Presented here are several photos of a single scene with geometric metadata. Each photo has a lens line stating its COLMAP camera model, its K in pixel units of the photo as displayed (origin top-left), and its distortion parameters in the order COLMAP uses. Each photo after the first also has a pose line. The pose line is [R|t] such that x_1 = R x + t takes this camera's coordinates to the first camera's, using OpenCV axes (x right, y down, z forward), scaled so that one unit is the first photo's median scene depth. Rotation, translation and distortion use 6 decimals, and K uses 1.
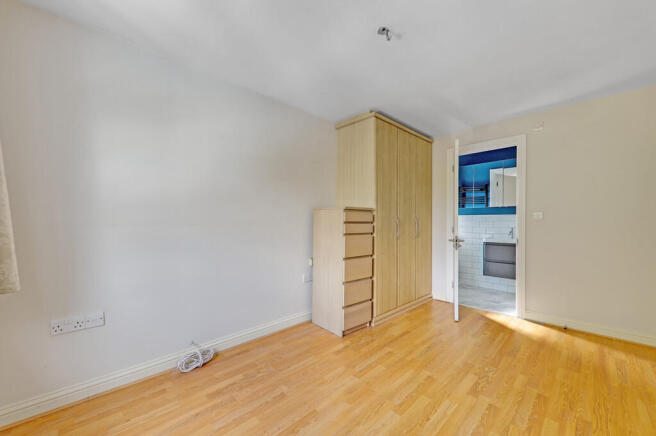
lens RADIAL K [[258.0, 0, 328.0], [0, 258.0, 218.0], [0, 0, 1]] dist [-0.000688, -0.000074]
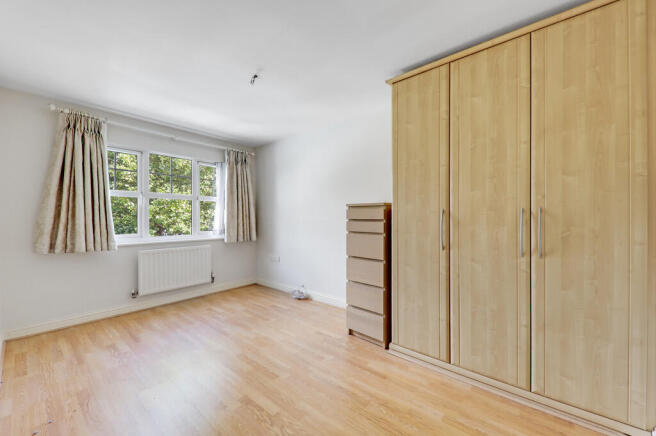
lens RADIAL K [[258.0, 0, 328.0], [0, 258.0, 218.0], [0, 0, 1]] dist [-0.000688, -0.000074]
pose [[0.093864, -0.005880, -0.995568, 1.108490], [0.002446, 0.999981, -0.005675, 0.015982], [0.995582, -0.001902, 0.093877, 0.876054]]
